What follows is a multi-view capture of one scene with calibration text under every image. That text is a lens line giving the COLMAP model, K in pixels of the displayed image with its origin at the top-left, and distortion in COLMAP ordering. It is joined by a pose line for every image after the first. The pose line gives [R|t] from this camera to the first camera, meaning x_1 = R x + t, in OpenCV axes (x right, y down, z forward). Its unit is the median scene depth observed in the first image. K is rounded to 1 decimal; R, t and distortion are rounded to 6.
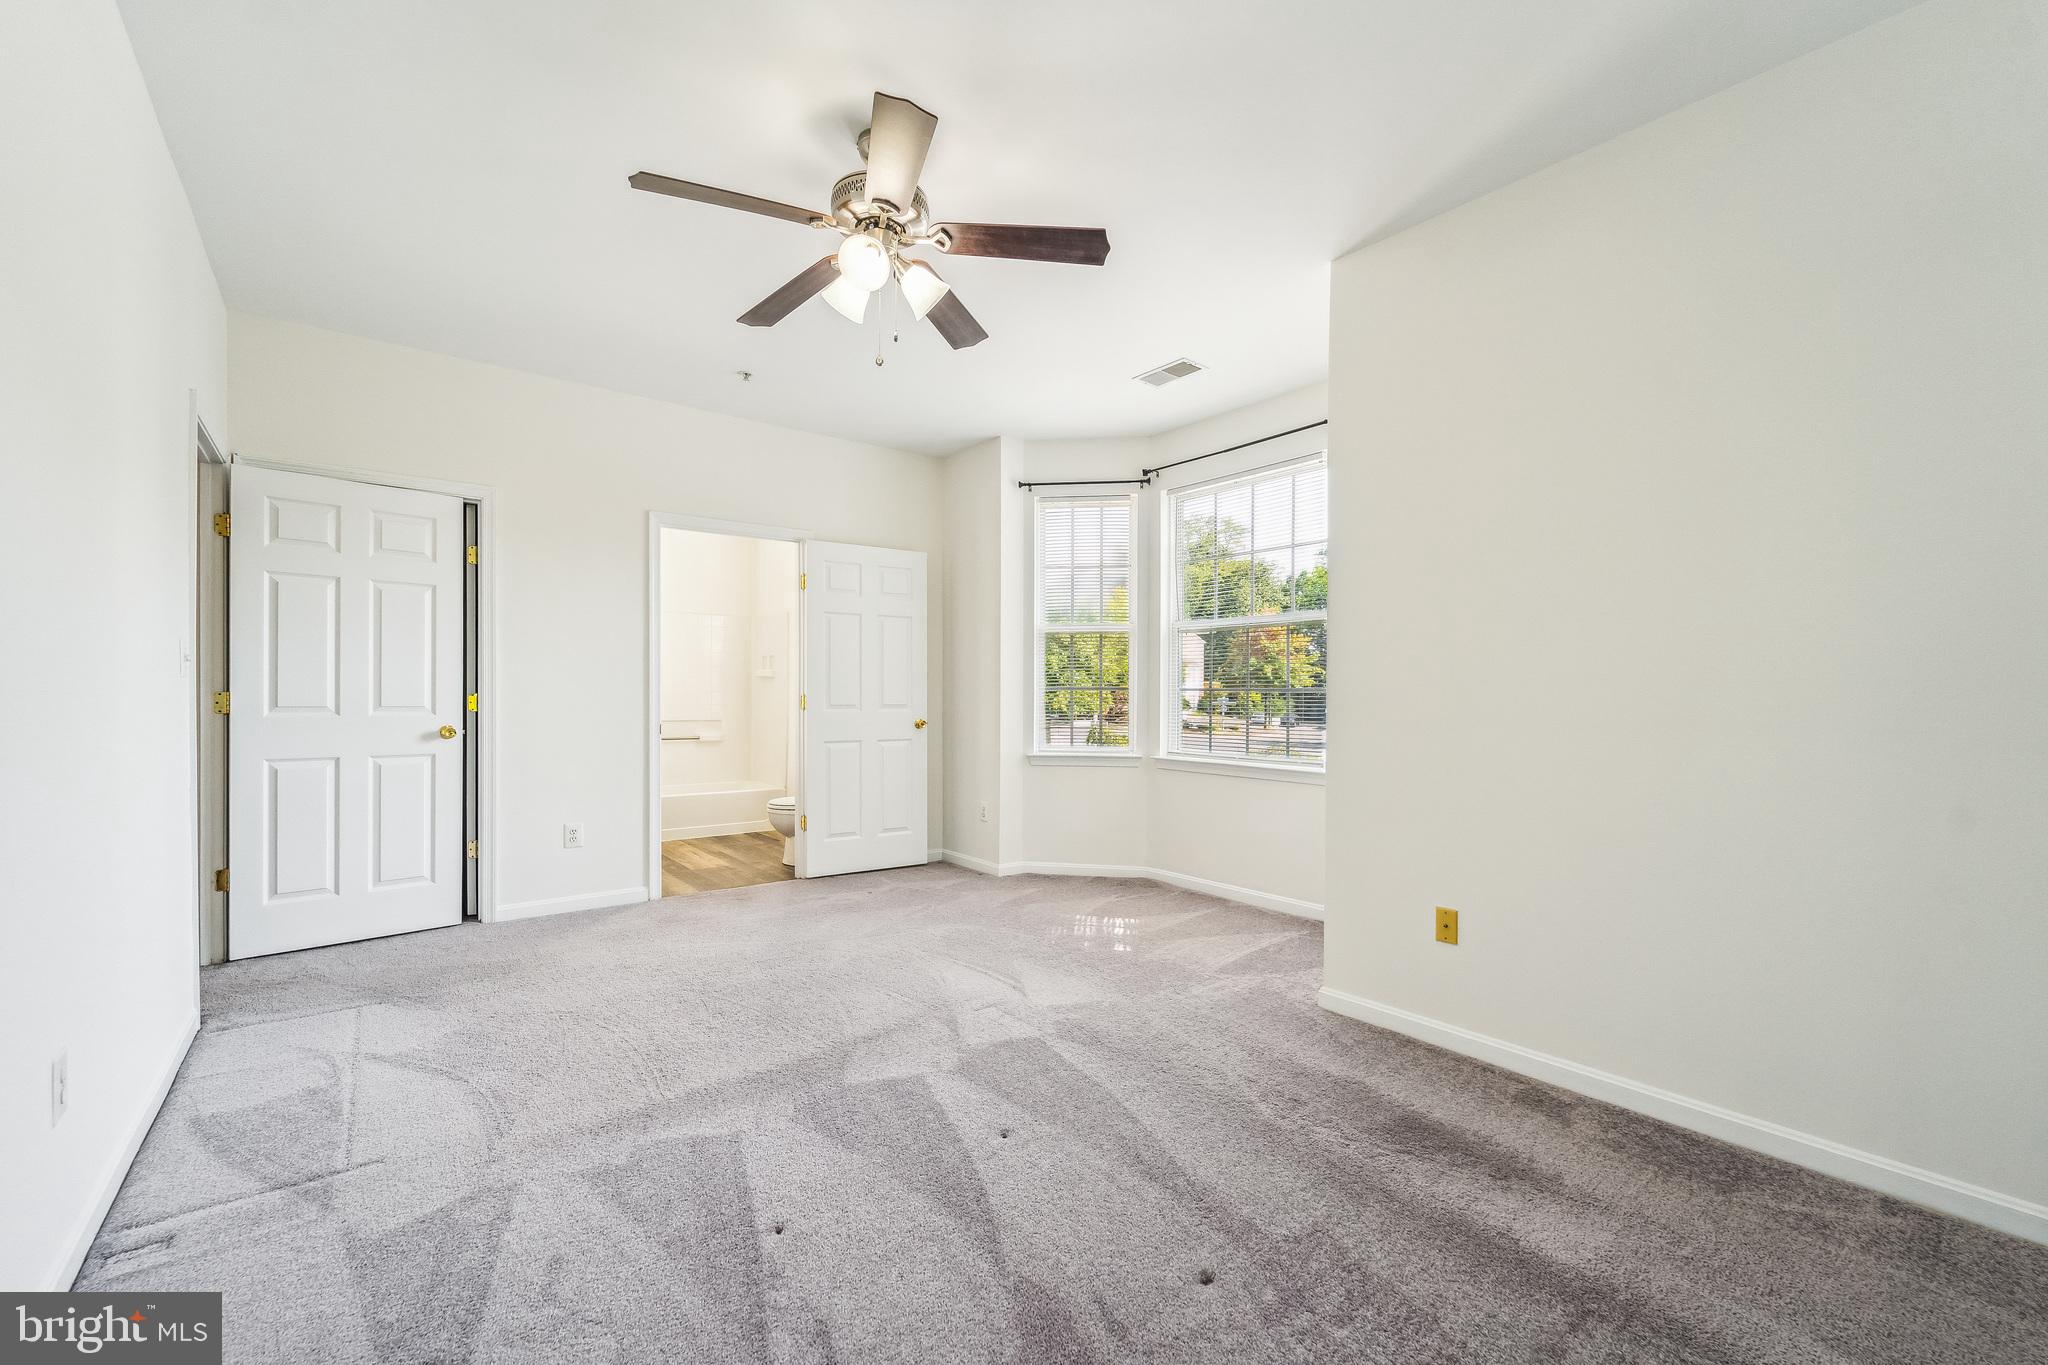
lens RADIAL K [[847.1, 0, 1030.6], [0, 847.1, 680.8], [0, 0, 1]] dist [-0.002443, -0.000601]
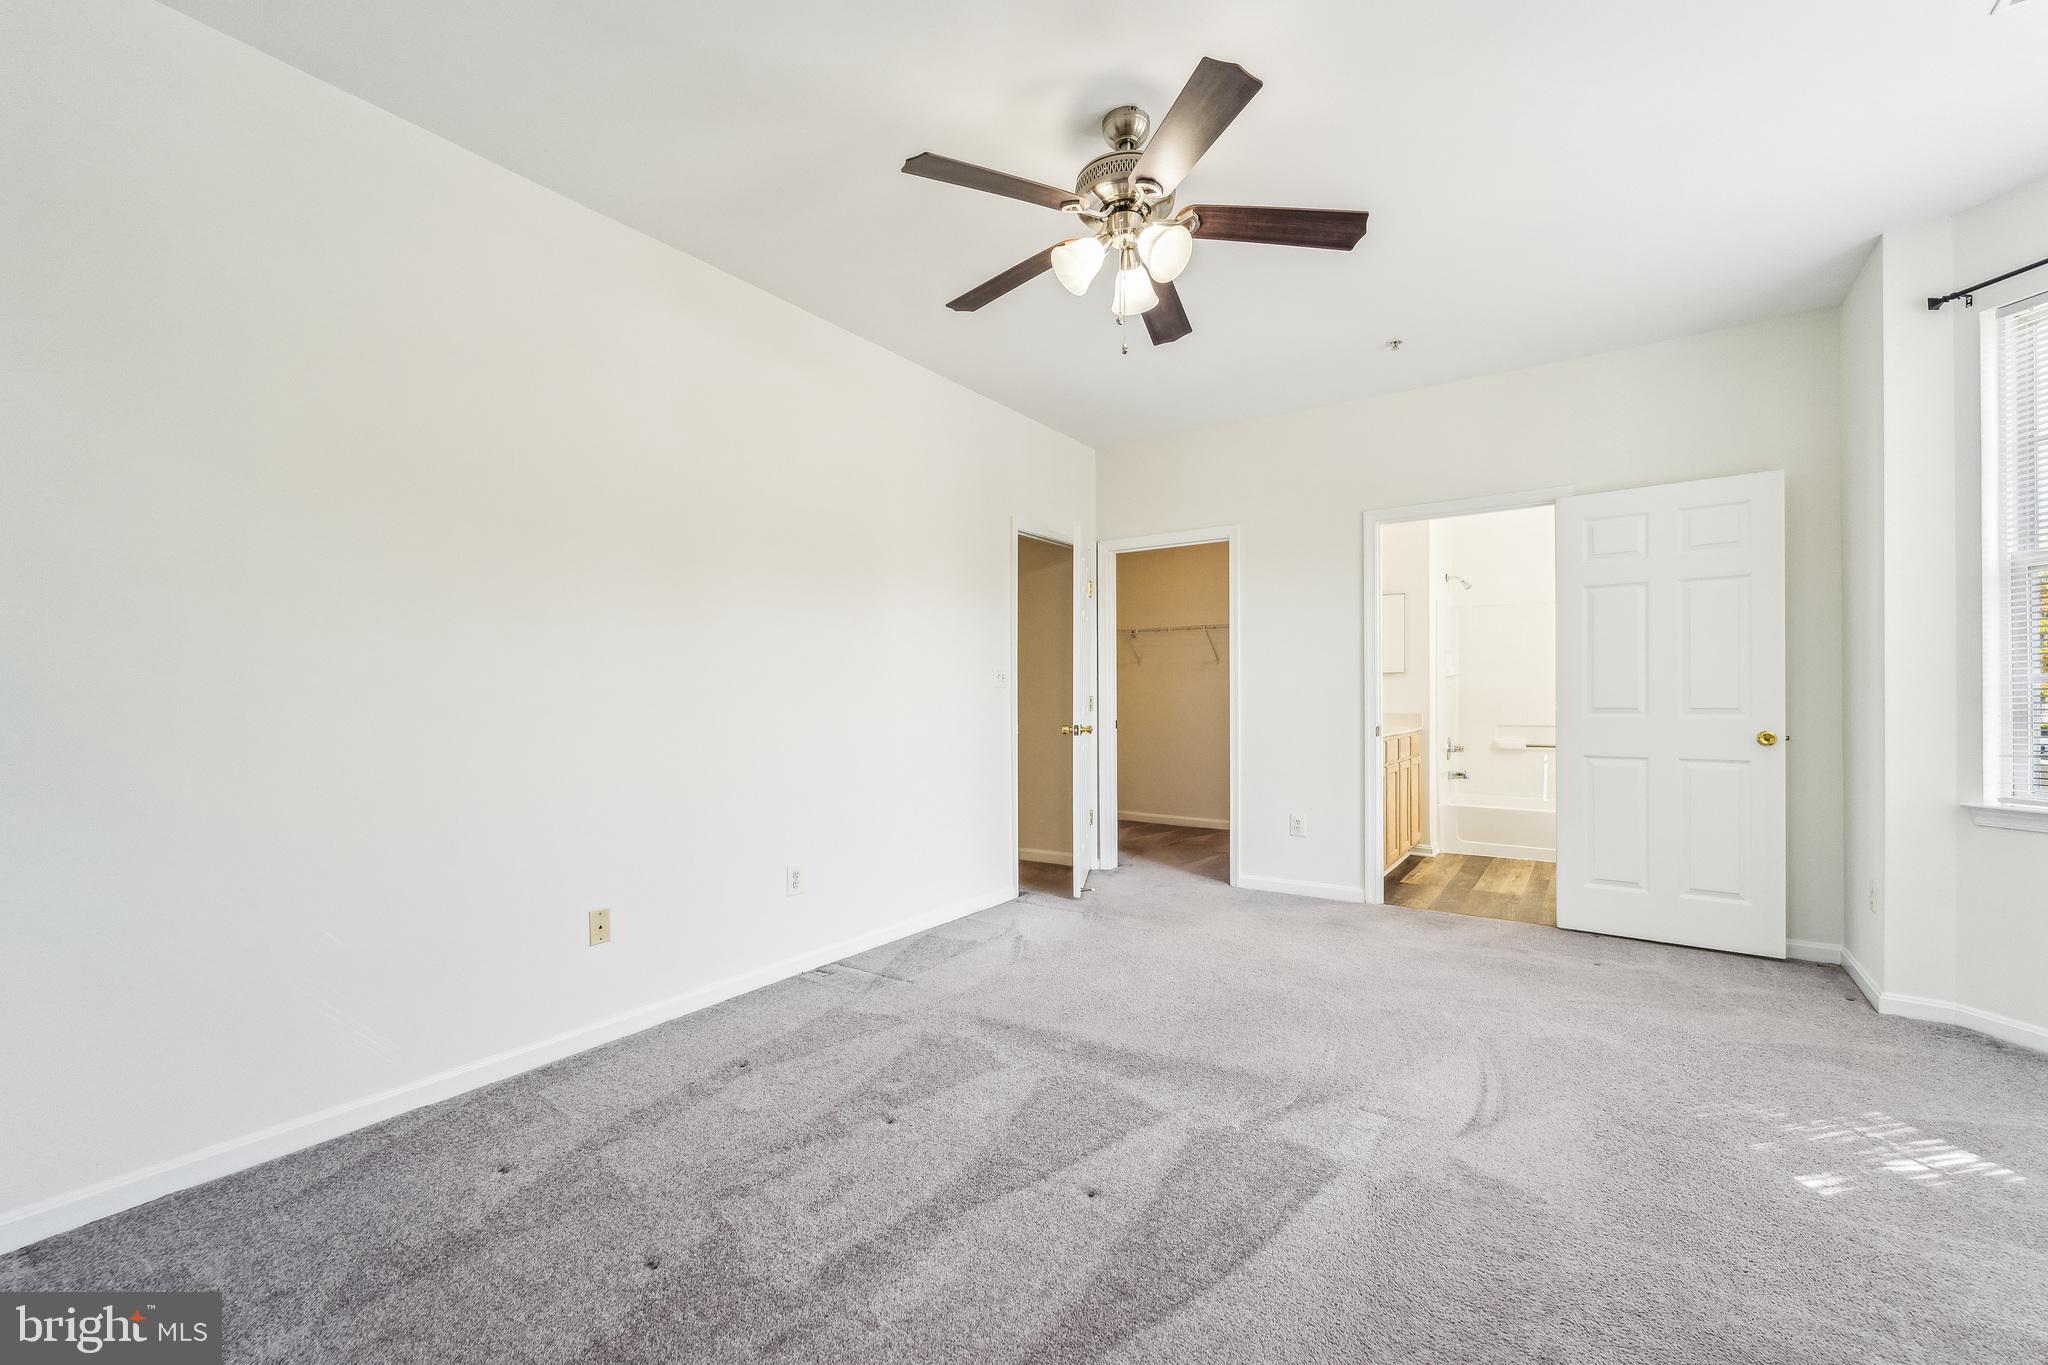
lens RADIAL K [[847.1, 0, 1030.6], [0, 847.1, 680.8], [0, 0, 1]] dist [-0.002443, -0.000601]
pose [[0.286931, -0.025794, -0.957604, 0.435501], [0.021100, 0.999565, -0.020602, 0.011998], [0.957719, -0.014295, 0.287351, 0.376555]]
